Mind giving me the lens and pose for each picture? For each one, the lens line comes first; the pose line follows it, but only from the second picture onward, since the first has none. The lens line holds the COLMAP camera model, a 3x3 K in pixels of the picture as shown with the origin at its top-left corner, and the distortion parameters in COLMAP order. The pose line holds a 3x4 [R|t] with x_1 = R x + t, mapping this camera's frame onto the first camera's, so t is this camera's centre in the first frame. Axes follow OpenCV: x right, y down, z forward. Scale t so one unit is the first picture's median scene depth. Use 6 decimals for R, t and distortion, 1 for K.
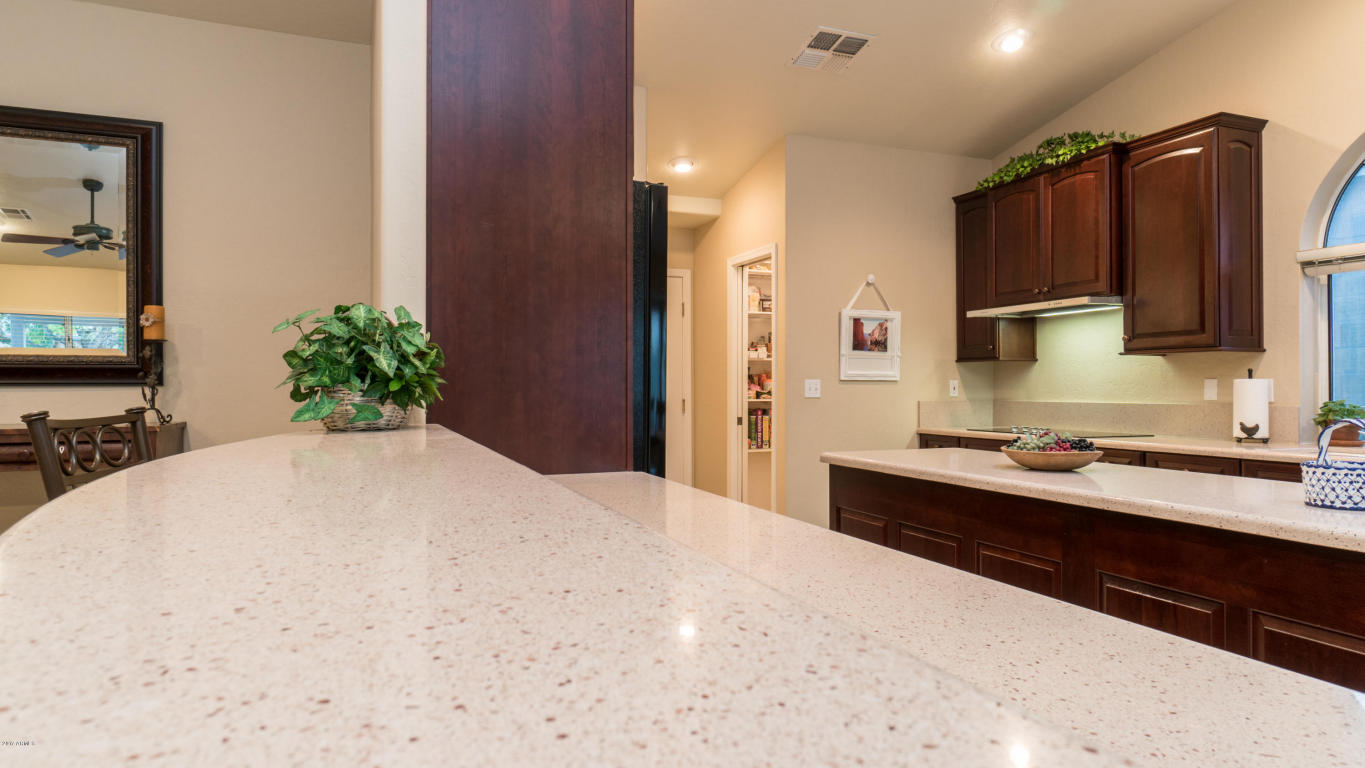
lens RADIAL K [[821.6, 0, 687.1], [0, 821.6, 380.3], [0, 0, 1]] dist [-0.002272, -0.001688]
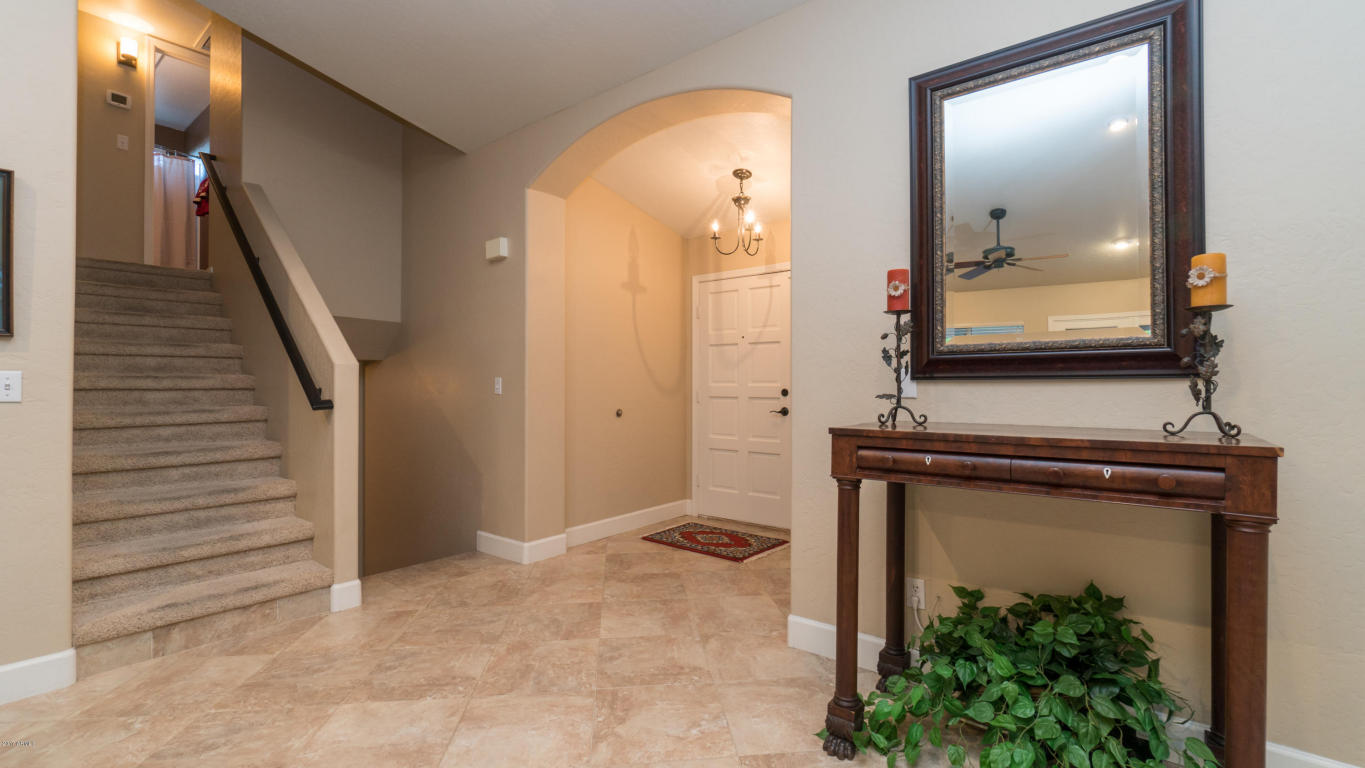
lens RADIAL K [[591.0, 0, 682.5], [0, 591.0, 384.0], [0, 0, 1]] dist [-0.002291, -0.000361]
pose [[0.489453, -0.001136, -0.872029, -0.388013], [0.004139, 0.999991, 0.001020, 0.008042], [0.872020, -0.004109, 0.489454, 0.355383]]
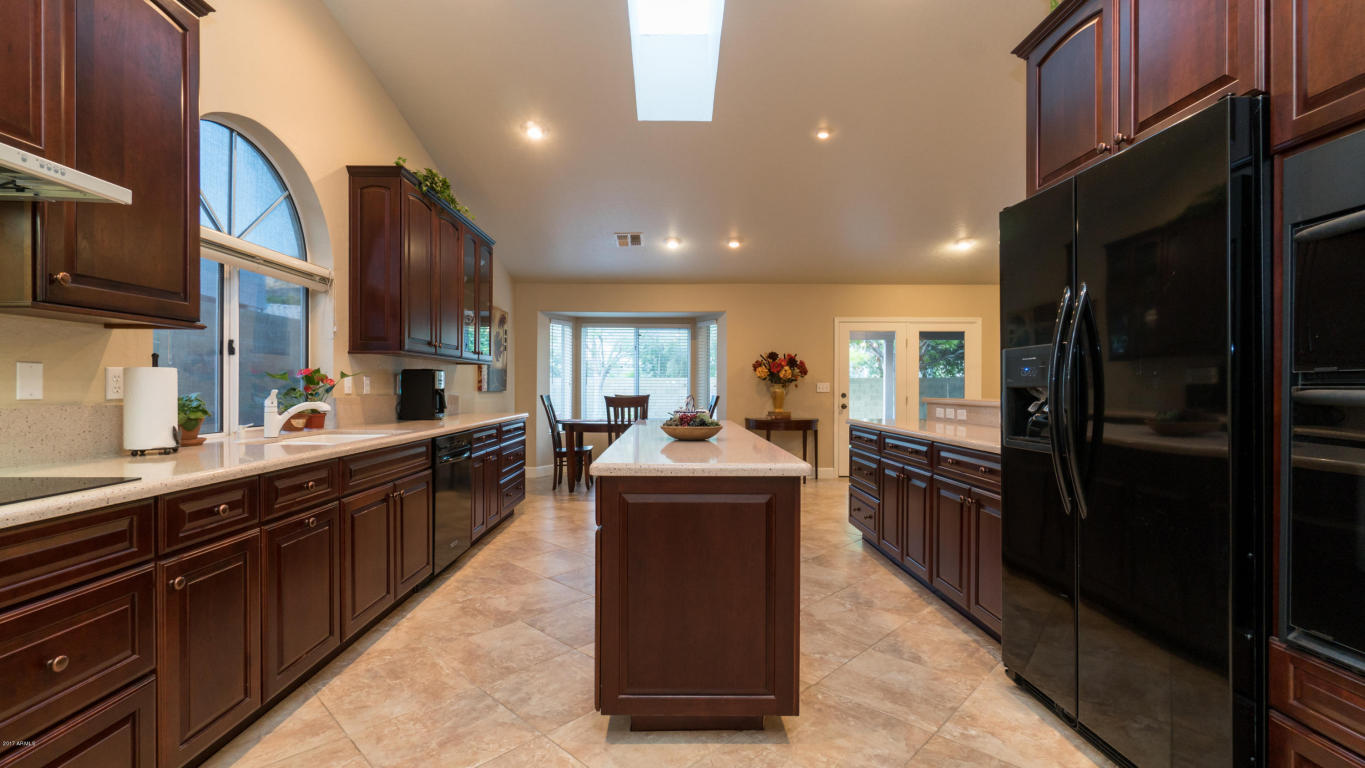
lens RADIAL K [[588.5, 0, 669.1], [0, 588.5, 391.4], [0, 0, 1]] dist [-0.006057, 0.000338]
pose [[-0.928272, -0.005098, 0.371868, 0.067622], [-0.005799, 0.999983, -0.000767, 0.017200], [-0.371858, -0.002869, -0.928285, 1.287465]]
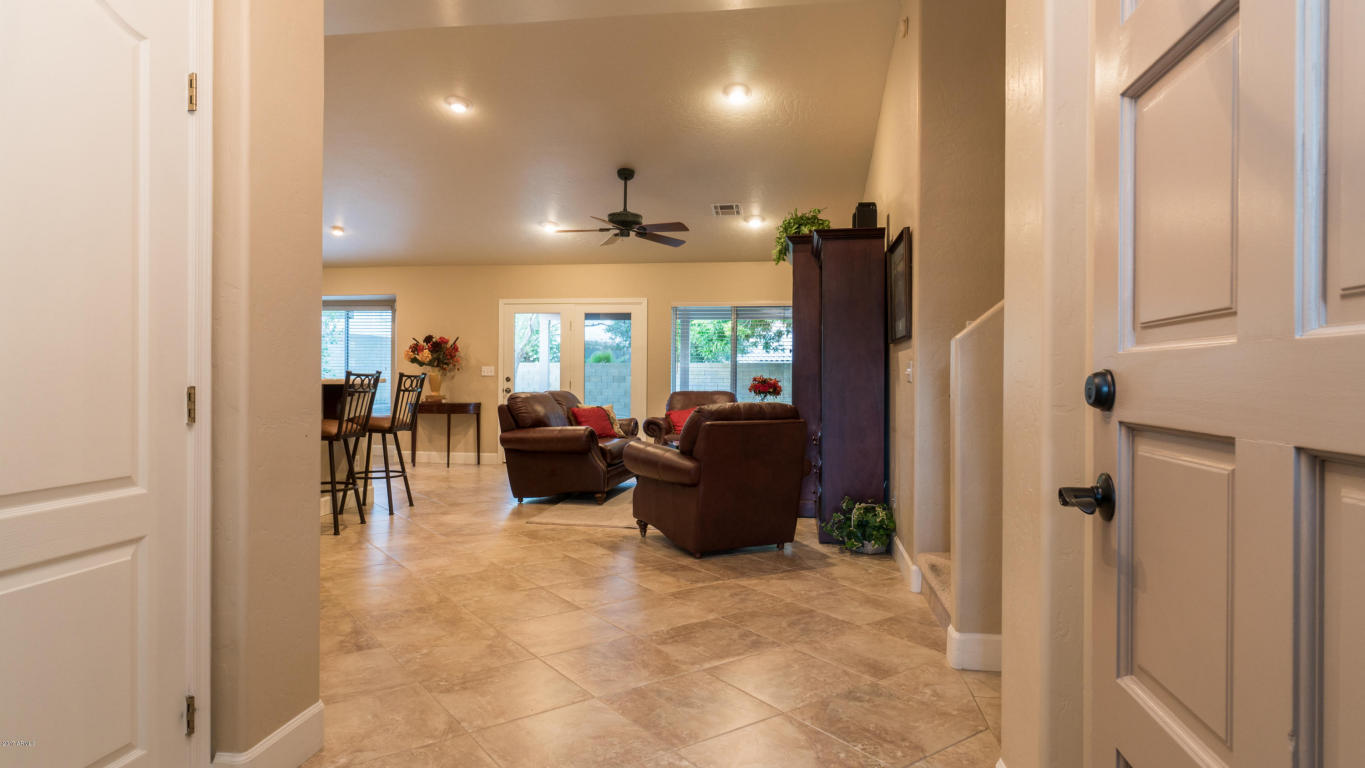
lens RADIAL K [[768.1, 0, 684.5], [0, 768.1, 377.2], [0, 0, 1]] dist [0.025498, -0.000070]
pose [[-0.863919, -0.008465, 0.503560, -1.404968], [-0.013288, 0.999894, -0.005988, 0.025303], [-0.503456, -0.011864, -0.863939, 1.129407]]
